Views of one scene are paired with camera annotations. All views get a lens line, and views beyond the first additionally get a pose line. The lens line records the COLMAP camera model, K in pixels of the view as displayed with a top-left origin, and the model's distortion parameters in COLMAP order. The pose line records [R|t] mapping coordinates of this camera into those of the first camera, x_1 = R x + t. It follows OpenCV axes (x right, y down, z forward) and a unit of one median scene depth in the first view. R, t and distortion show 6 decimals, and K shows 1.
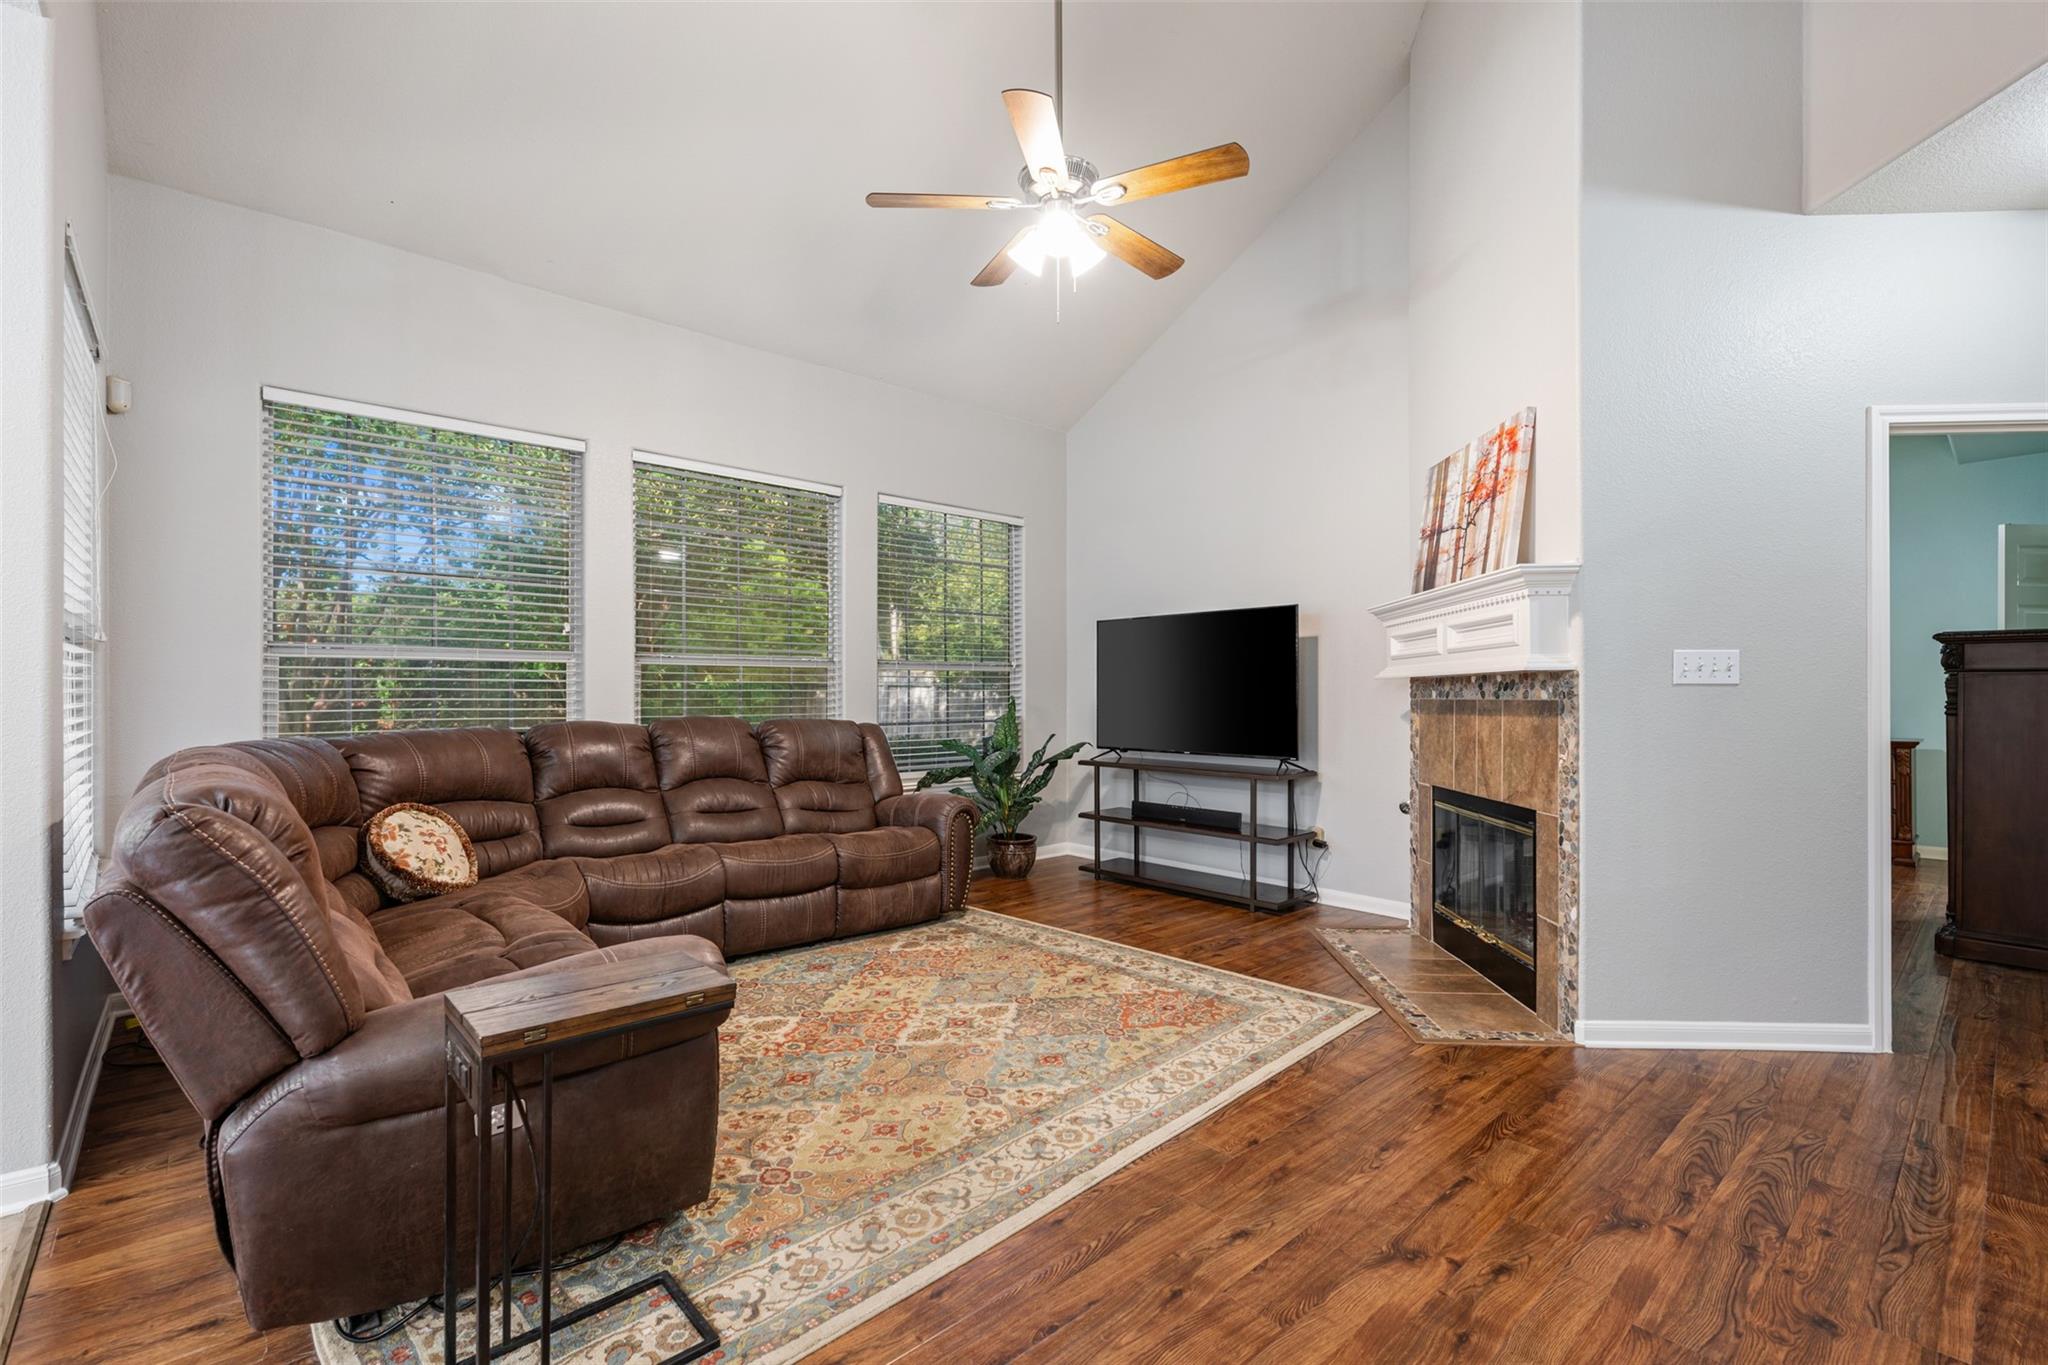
lens RADIAL K [[901.2, 0, 1020.4], [0, 901.2, 689.4], [0, 0, 1]] dist [-0.000927, 0.000256]
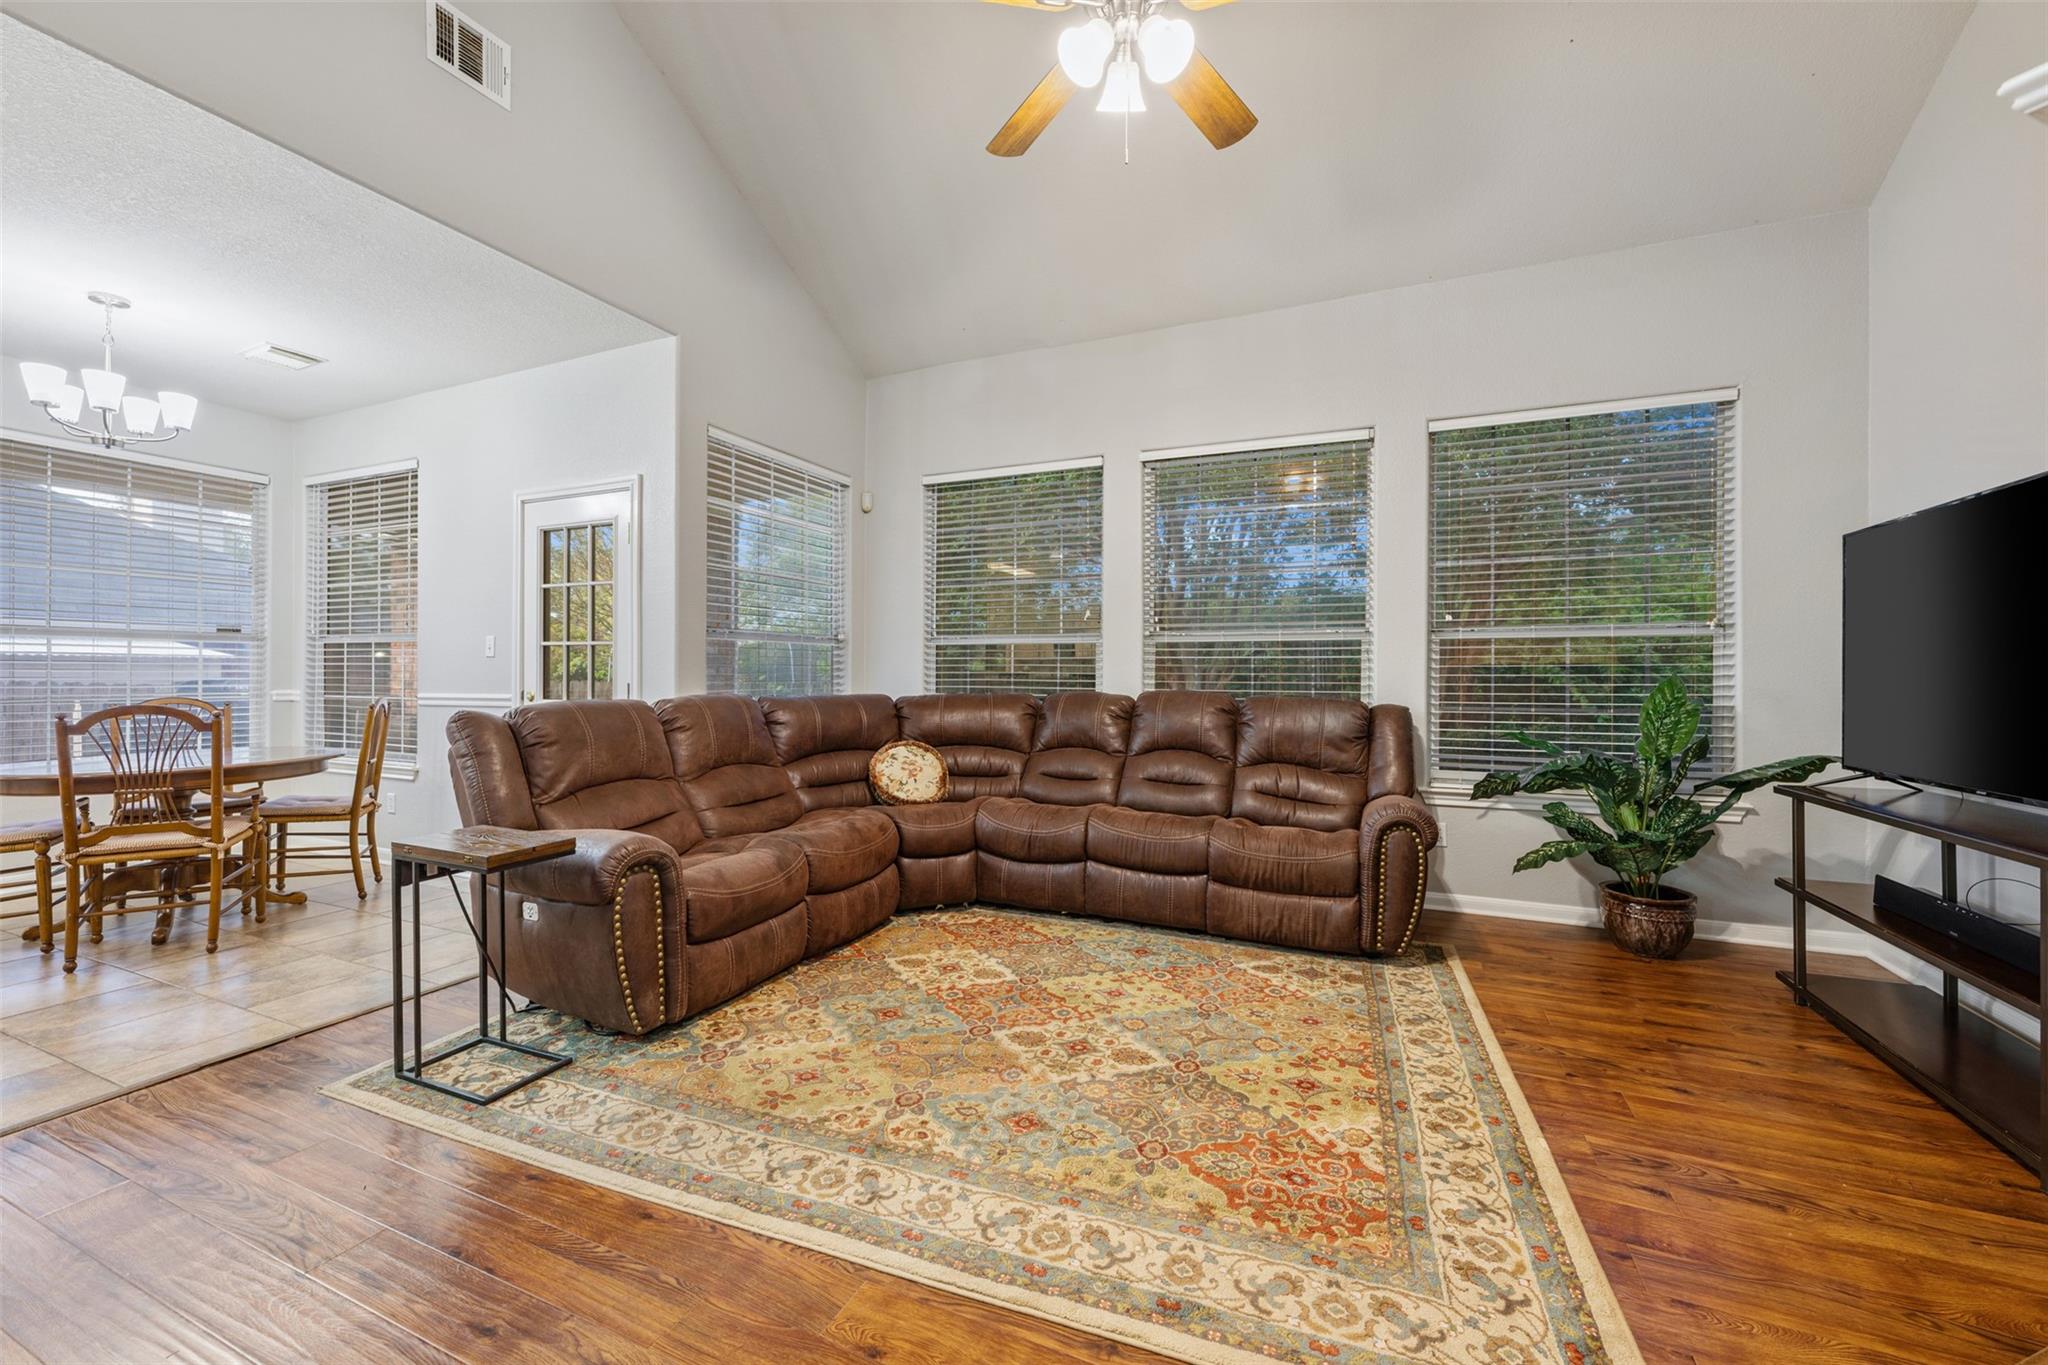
lens RADIAL K [[808.4, 0, 1021.4], [0, 808.4, 677.7], [0, 0, 1]] dist [-0.001355, -0.000387]
pose [[0.407240, 0.005346, -0.913306, 0.530342], [-0.001836, 0.999986, 0.005034, 0.013247], [0.913320, -0.000373, 0.407244, 0.555509]]
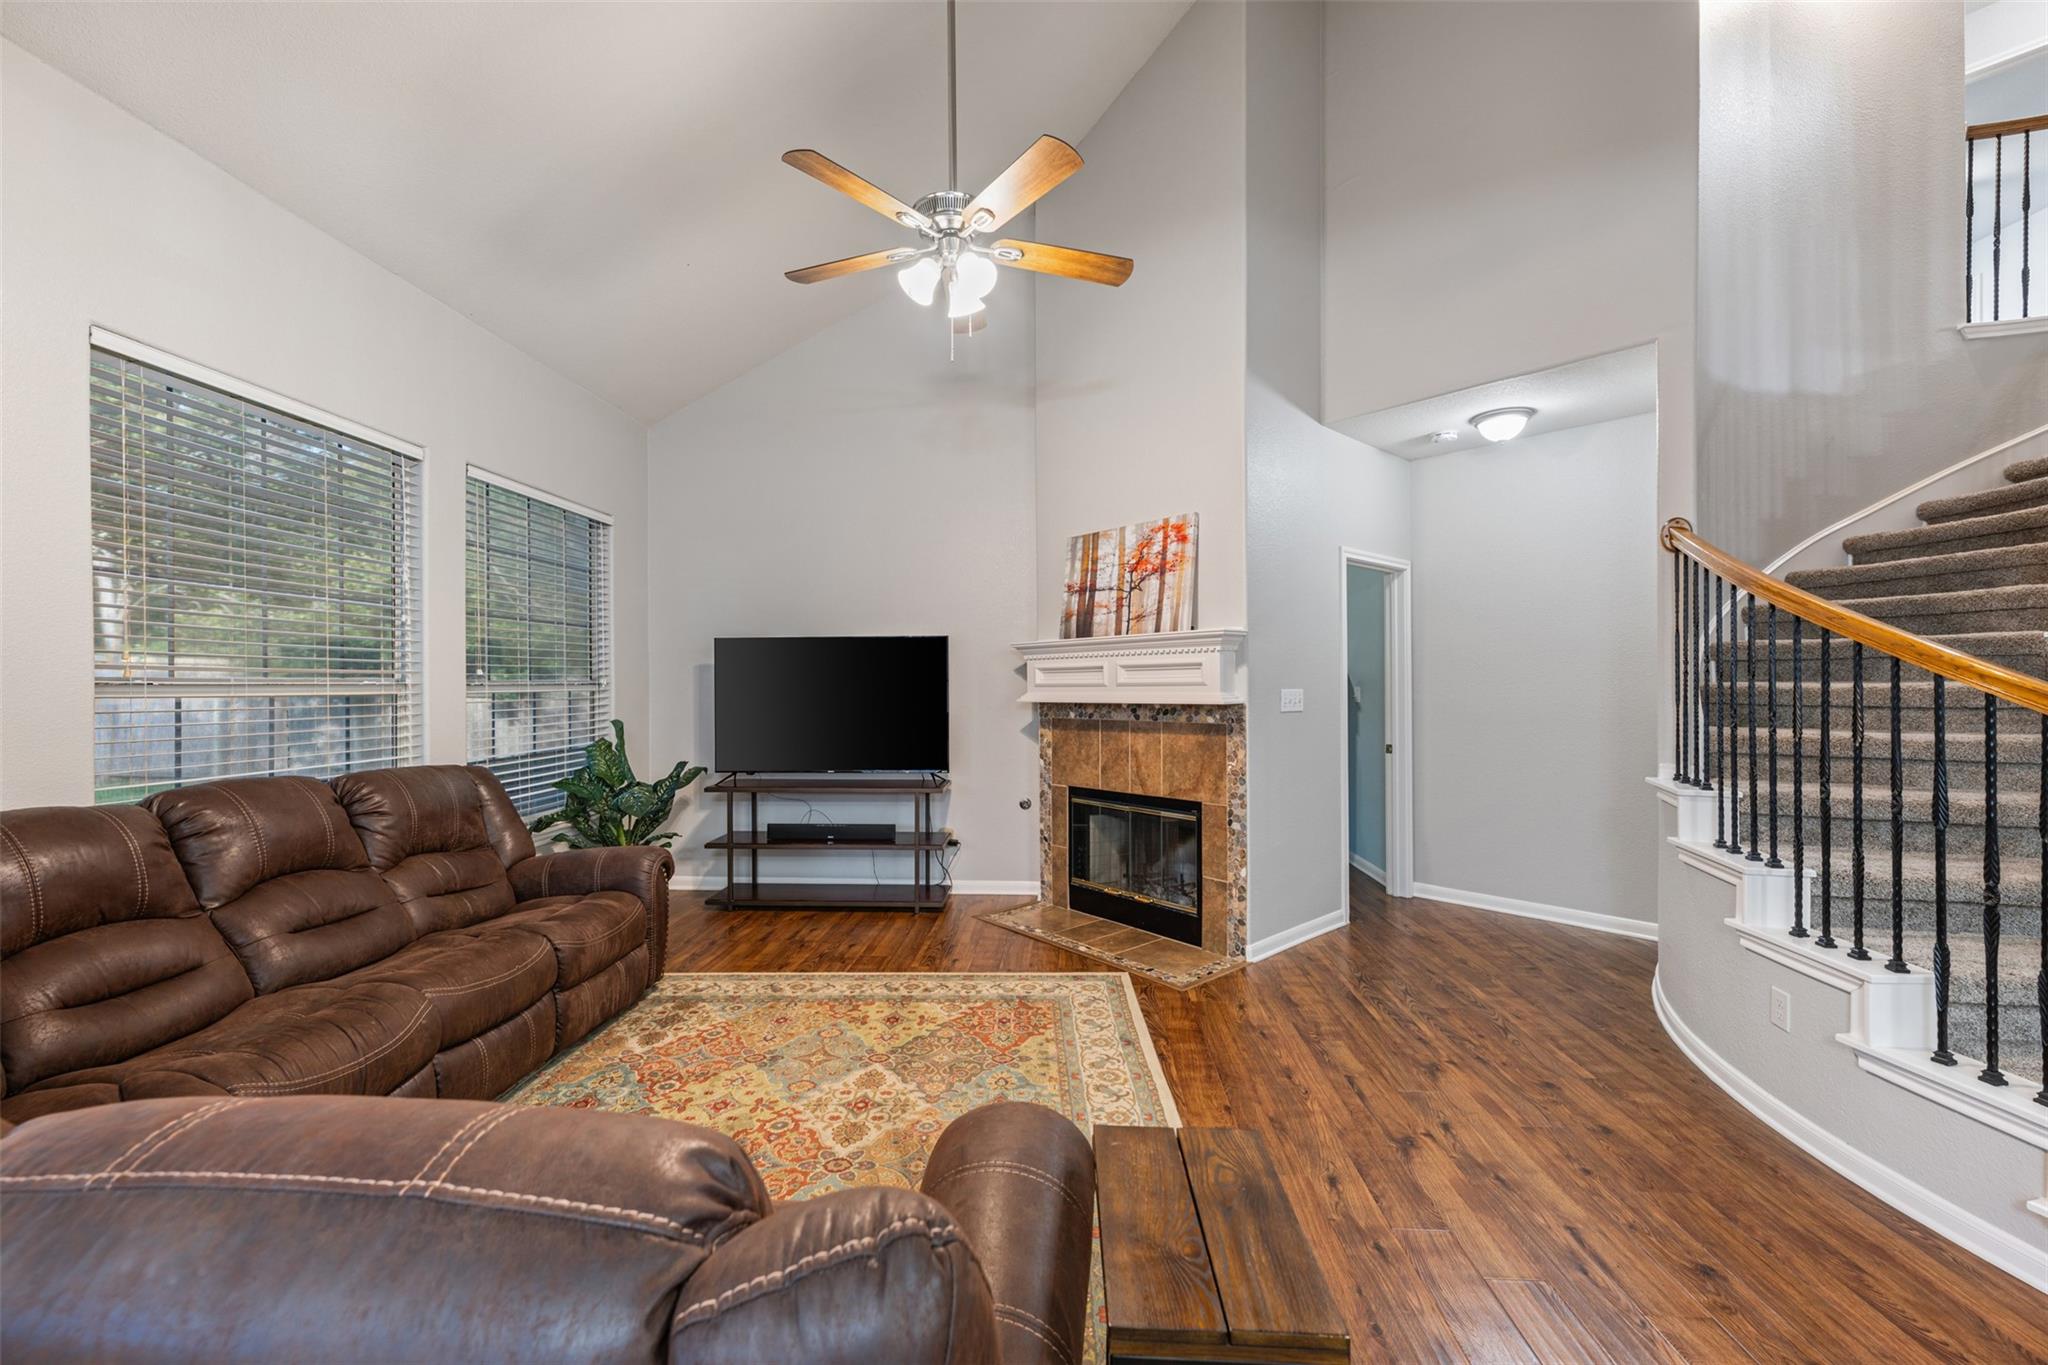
lens RADIAL K [[808.4, 0, 1025.2], [0, 808.4, 685.0], [0, 0, 1]] dist [-0.001355, -0.000387]
pose [[0.712310, -0.002753, 0.701860, -0.450157], [0.000873, 0.999995, 0.003037, -0.046305], [-0.701864, -0.001551, 0.712309, 0.268015]]
